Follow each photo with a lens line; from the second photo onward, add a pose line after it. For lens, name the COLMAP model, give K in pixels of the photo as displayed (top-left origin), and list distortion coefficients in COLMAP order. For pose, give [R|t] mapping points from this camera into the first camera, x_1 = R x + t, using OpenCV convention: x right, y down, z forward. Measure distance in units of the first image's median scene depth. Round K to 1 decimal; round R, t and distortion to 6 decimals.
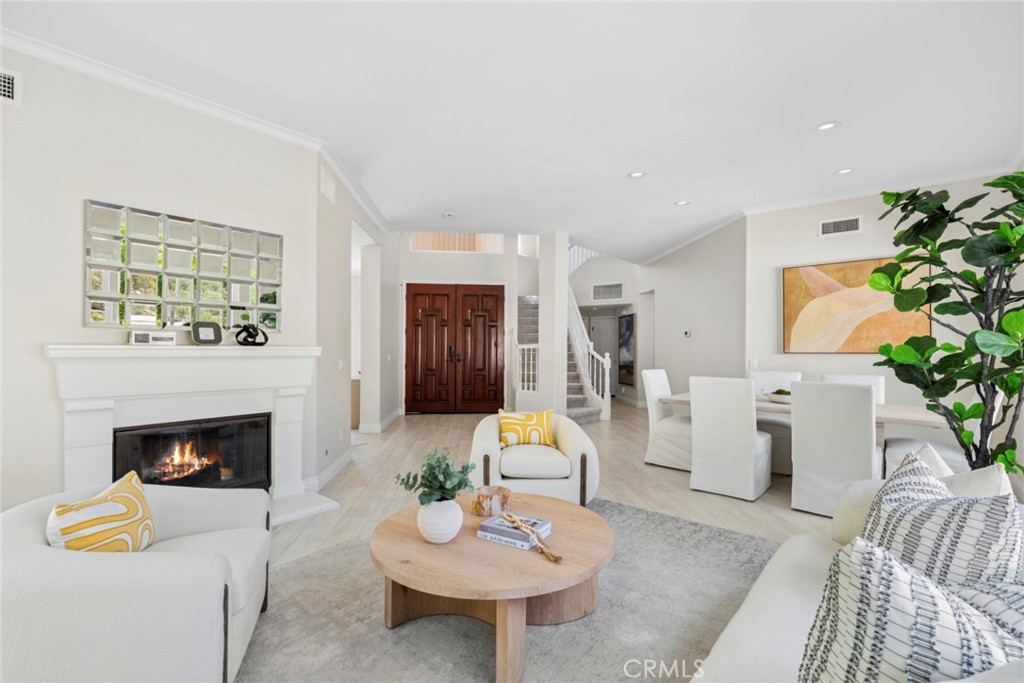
lens RADIAL K [[468.9, 0, 509.5], [0, 468.9, 347.5], [0, 0, 1]] dist [-0.004065, -0.001705]
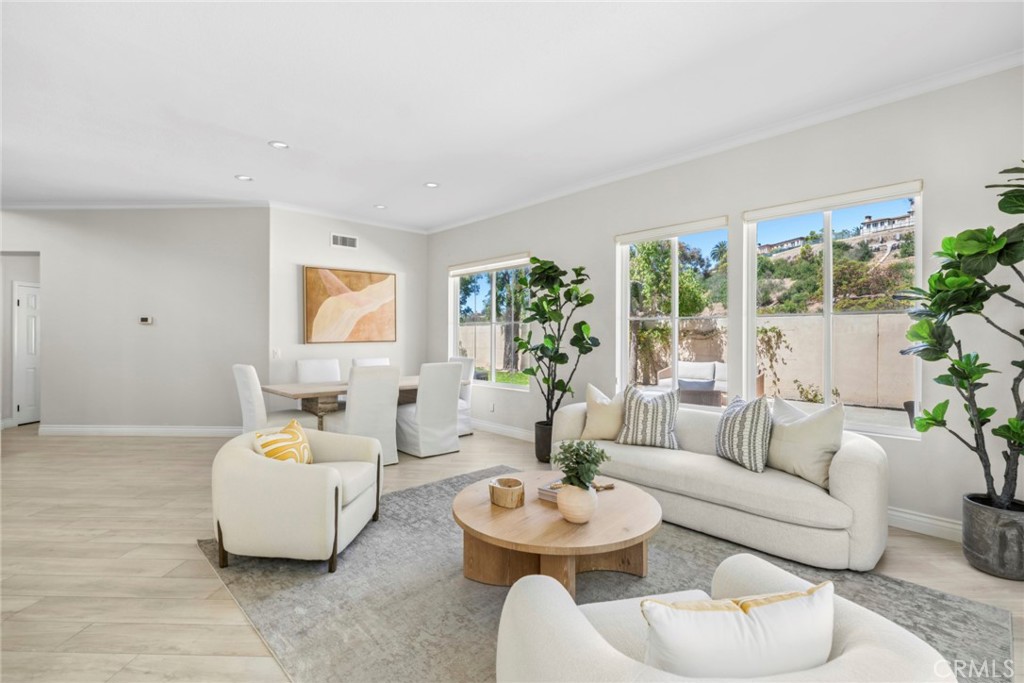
lens RADIAL K [[468.9, 0, 521.3], [0, 468.9, 338.6], [0, 0, 1]] dist [-0.004065, -0.001705]
pose [[0.062713, -0.009840, 0.997983, -0.816907], [-0.000923, 0.999950, 0.009917, -0.016548], [-0.998031, -0.001543, 0.062701, 0.699999]]
